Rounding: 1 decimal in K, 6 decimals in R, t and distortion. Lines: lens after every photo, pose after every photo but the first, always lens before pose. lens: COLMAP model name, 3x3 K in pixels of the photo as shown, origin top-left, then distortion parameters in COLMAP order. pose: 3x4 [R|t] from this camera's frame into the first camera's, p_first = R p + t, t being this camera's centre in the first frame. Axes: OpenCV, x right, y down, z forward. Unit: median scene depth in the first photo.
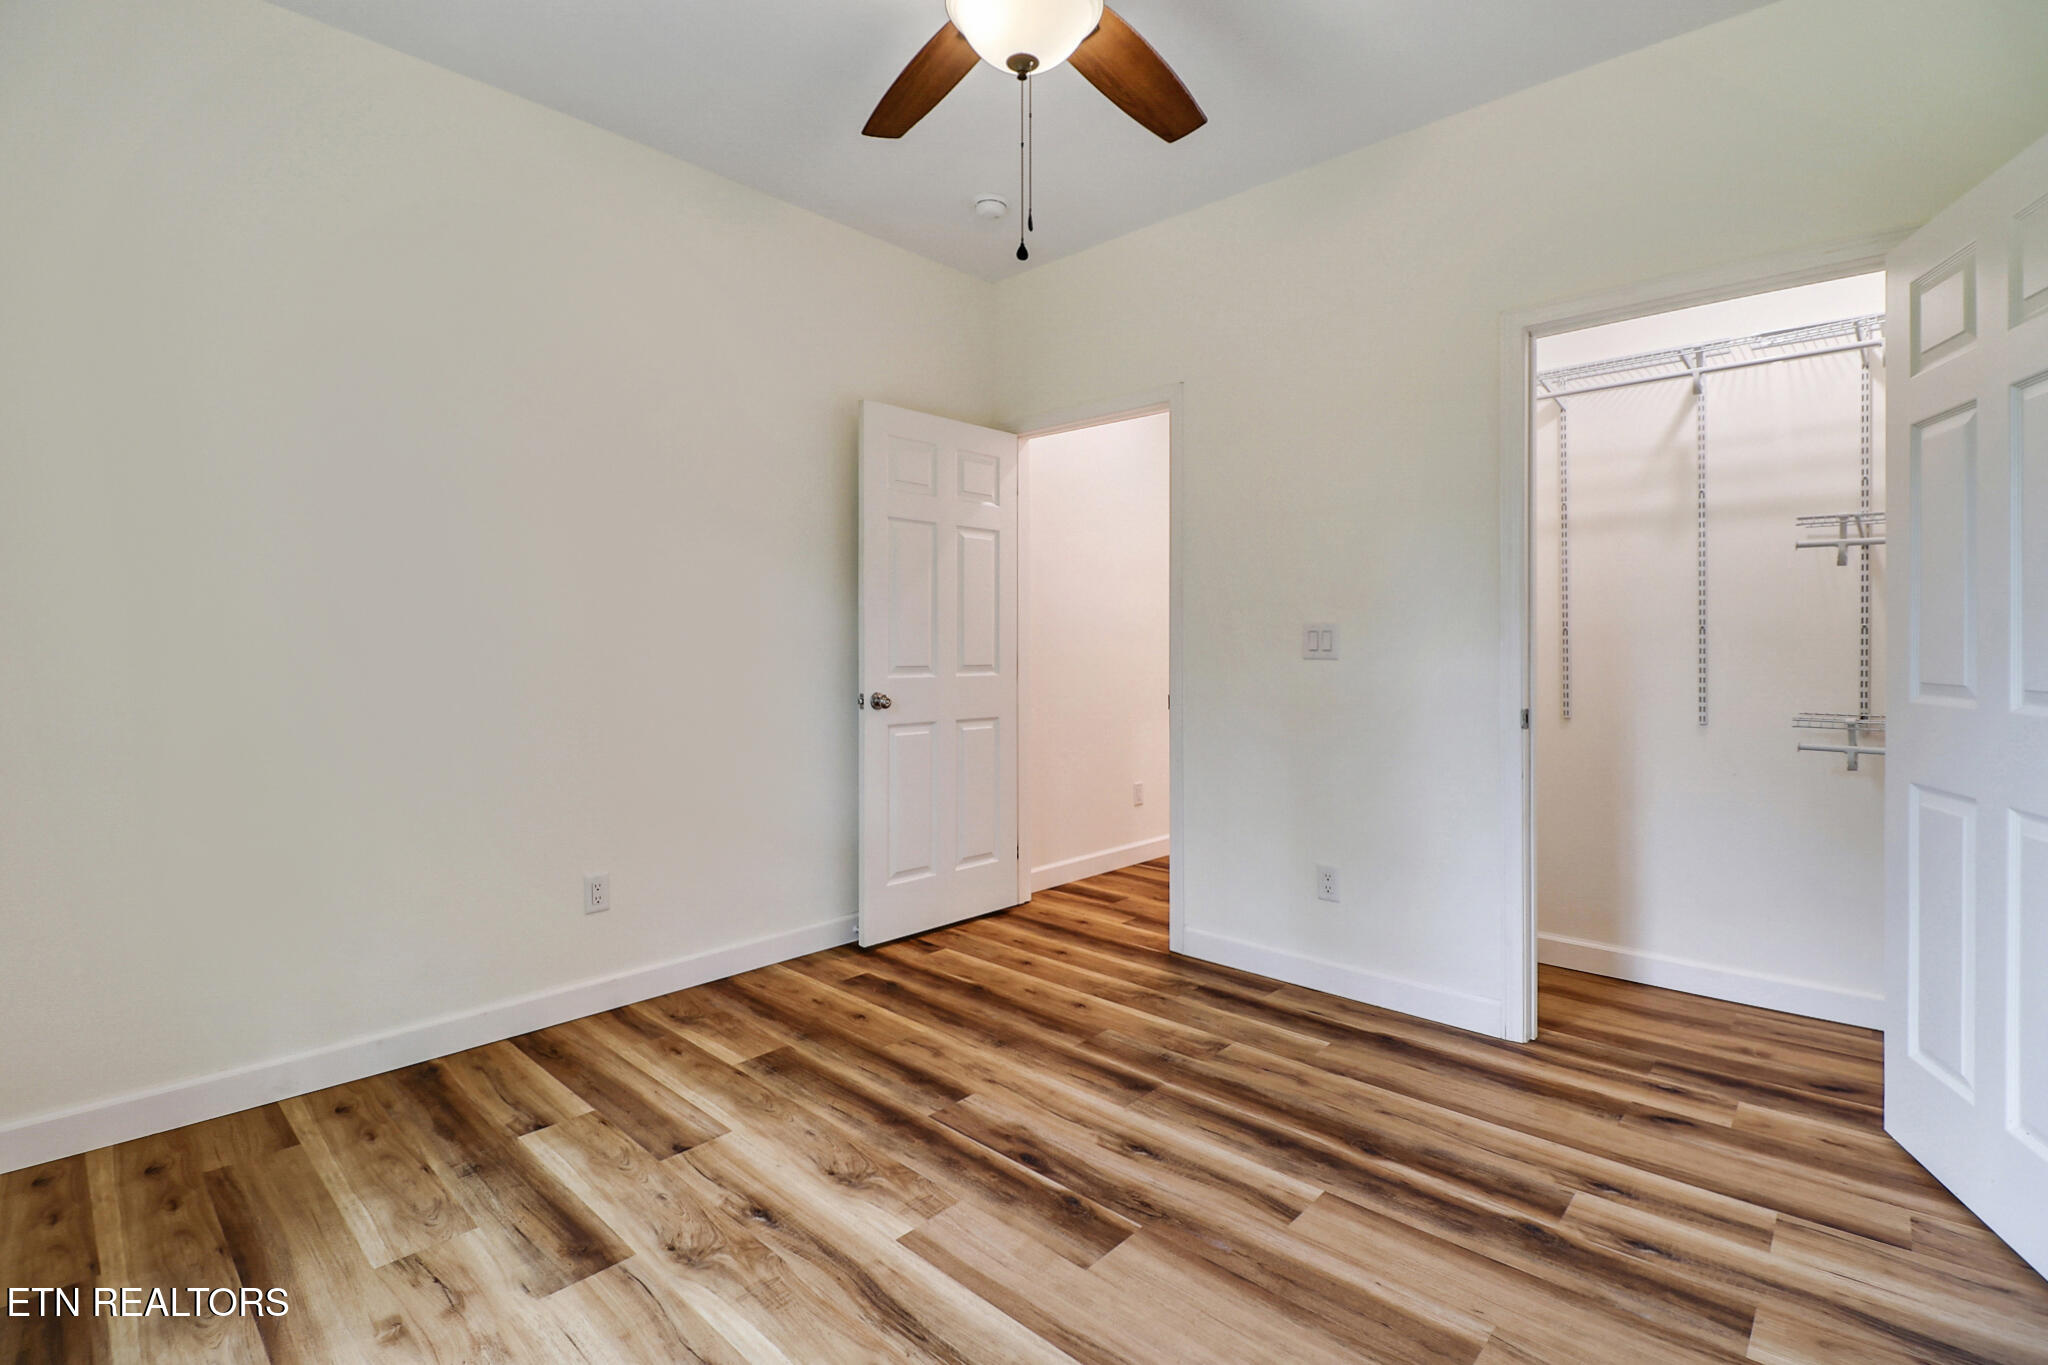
lens RADIAL K [[944.0, 0, 1024.5], [0, 944.0, 663.5], [0, 0, 1]] dist [-0.009205, -0.000049]
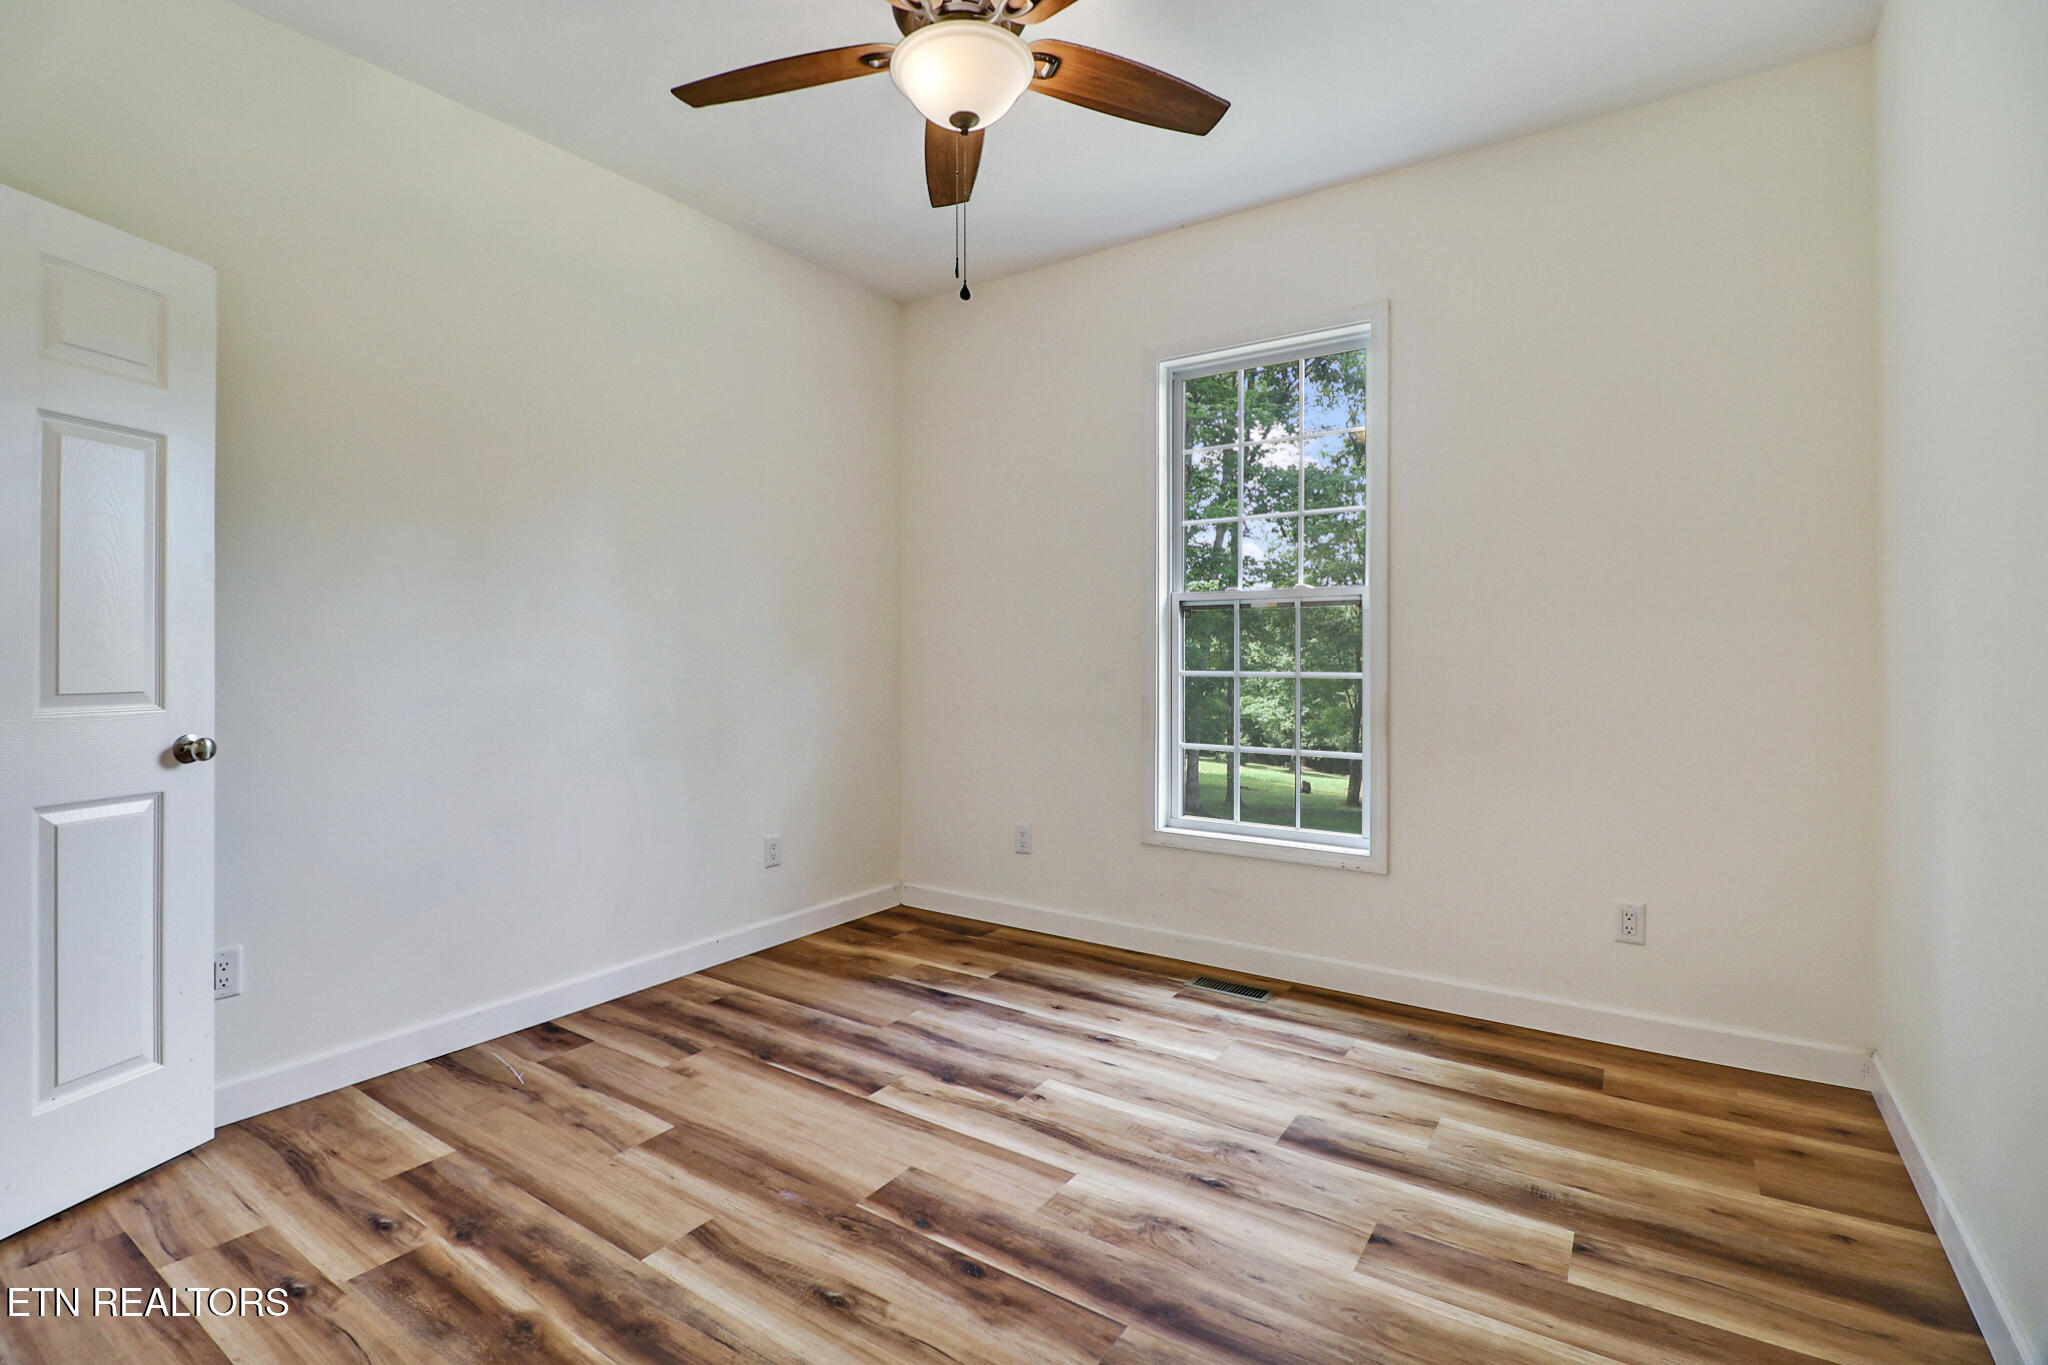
lens RADIAL K [[944.0, 0, 1018.0], [0, 944.0, 672.7], [0, 0, 1]] dist [-0.009205, -0.000049]
pose [[-0.989579, 0.003705, -0.143941, 0.090773], [-0.000717, 0.999530, 0.030659, -0.031740], [0.143987, 0.030442, -0.989111, 1.973301]]
